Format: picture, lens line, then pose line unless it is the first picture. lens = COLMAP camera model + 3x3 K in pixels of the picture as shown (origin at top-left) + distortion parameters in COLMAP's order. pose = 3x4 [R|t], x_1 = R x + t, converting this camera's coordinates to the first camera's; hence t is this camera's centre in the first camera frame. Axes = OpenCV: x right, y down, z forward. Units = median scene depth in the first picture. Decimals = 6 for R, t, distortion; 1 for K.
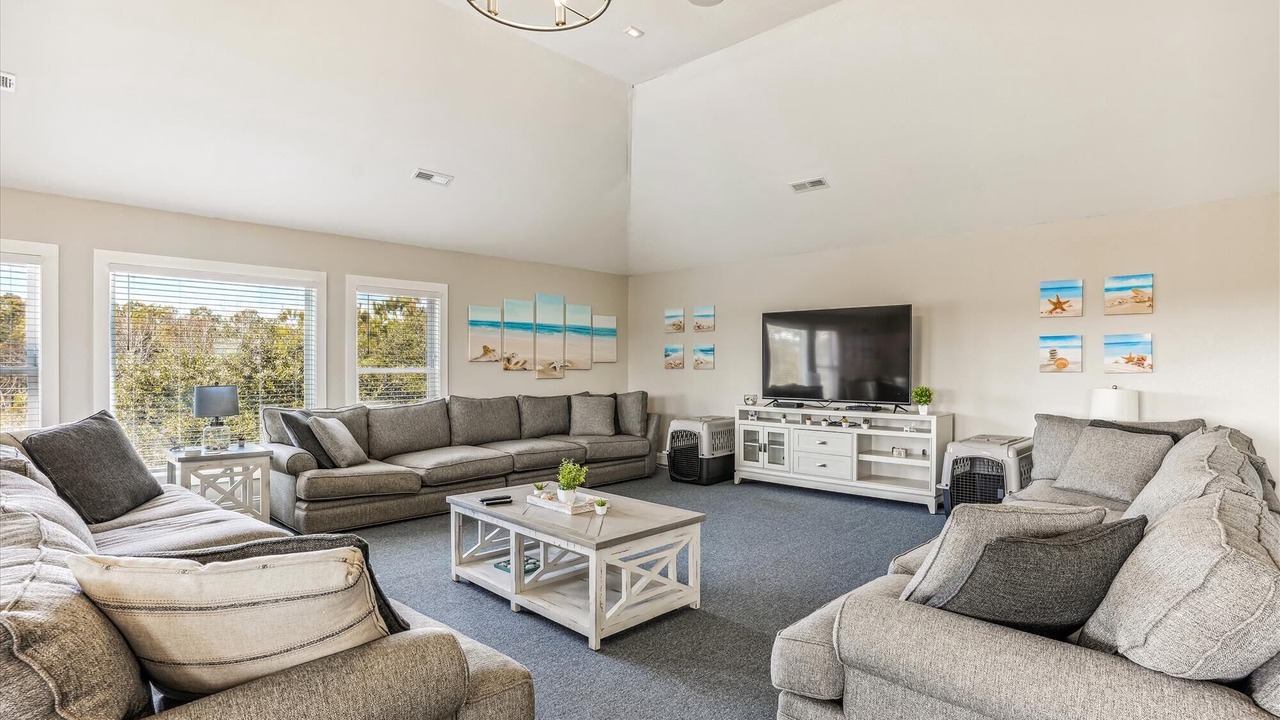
lens RADIAL K [[632.4, 0, 640.0], [0, 632.4, 360.0], [0, 0, 1]] dist [-0.076751, 0.043218]
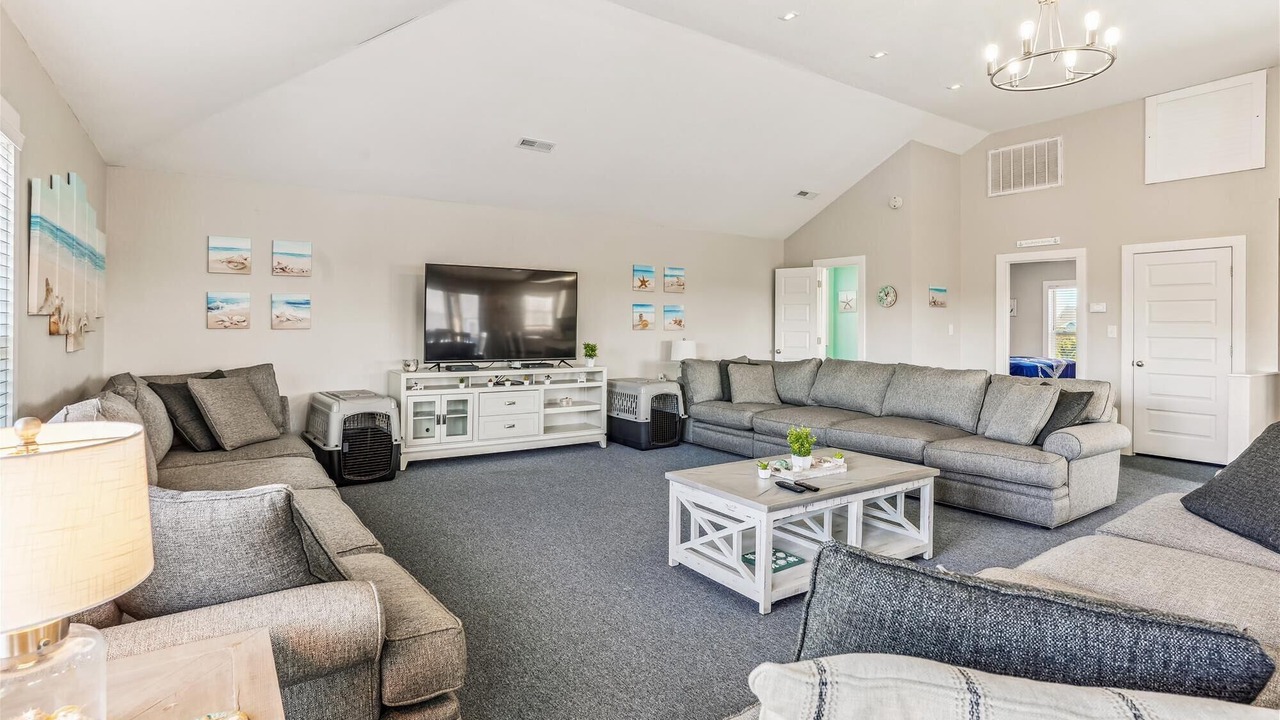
lens RADIAL K [[644.4, 0, 644.1], [0, 644.4, 323.0], [0, 0, 1]] dist [-0.063143, 0.033363]
pose [[0.214353, -0.000606, 0.976756, -0.636393], [-0.015429, 0.999873, 0.004007, -0.001887], [-0.976634, -0.015930, 0.214317, 0.563789]]
